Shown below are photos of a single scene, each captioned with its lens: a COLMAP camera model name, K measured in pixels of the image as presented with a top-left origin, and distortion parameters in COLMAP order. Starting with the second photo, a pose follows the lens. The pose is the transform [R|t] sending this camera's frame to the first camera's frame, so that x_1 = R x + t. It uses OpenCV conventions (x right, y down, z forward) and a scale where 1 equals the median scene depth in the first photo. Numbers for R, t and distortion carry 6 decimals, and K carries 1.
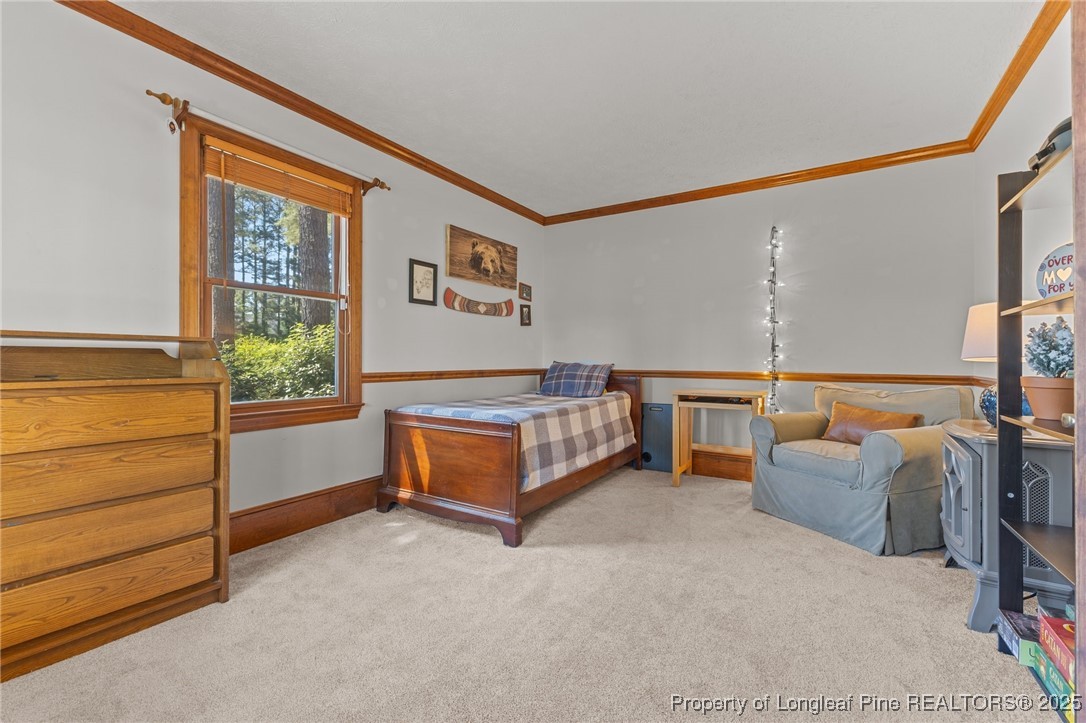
lens RADIAL K [[471.0, 0, 544.3], [0, 471.0, 360.8], [0, 0, 1]] dist [0.001086, -0.000070]
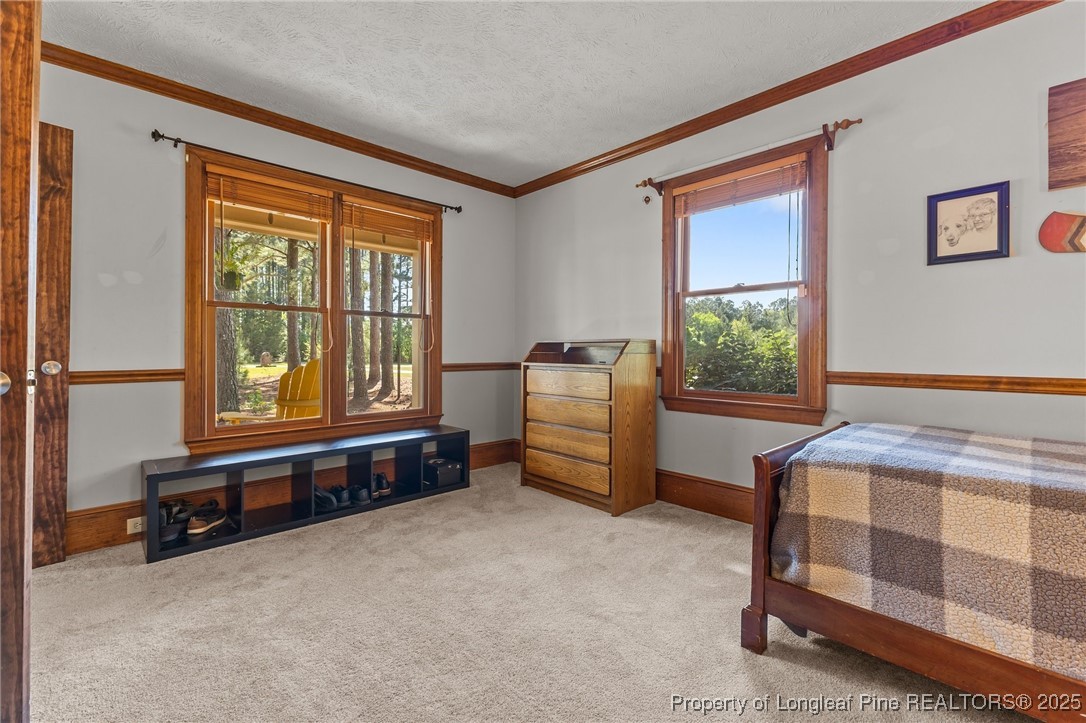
lens RADIAL K [[471.0, 0, 545.2], [0, 471.0, 353.2], [0, 0, 1]] dist [0.001086, -0.000070]
pose [[-0.252616, -0.003388, -0.967561, 0.534197], [-0.008229, 0.999965, -0.001353, 0.000280], [0.967532, 0.007620, -0.252635, 0.762527]]
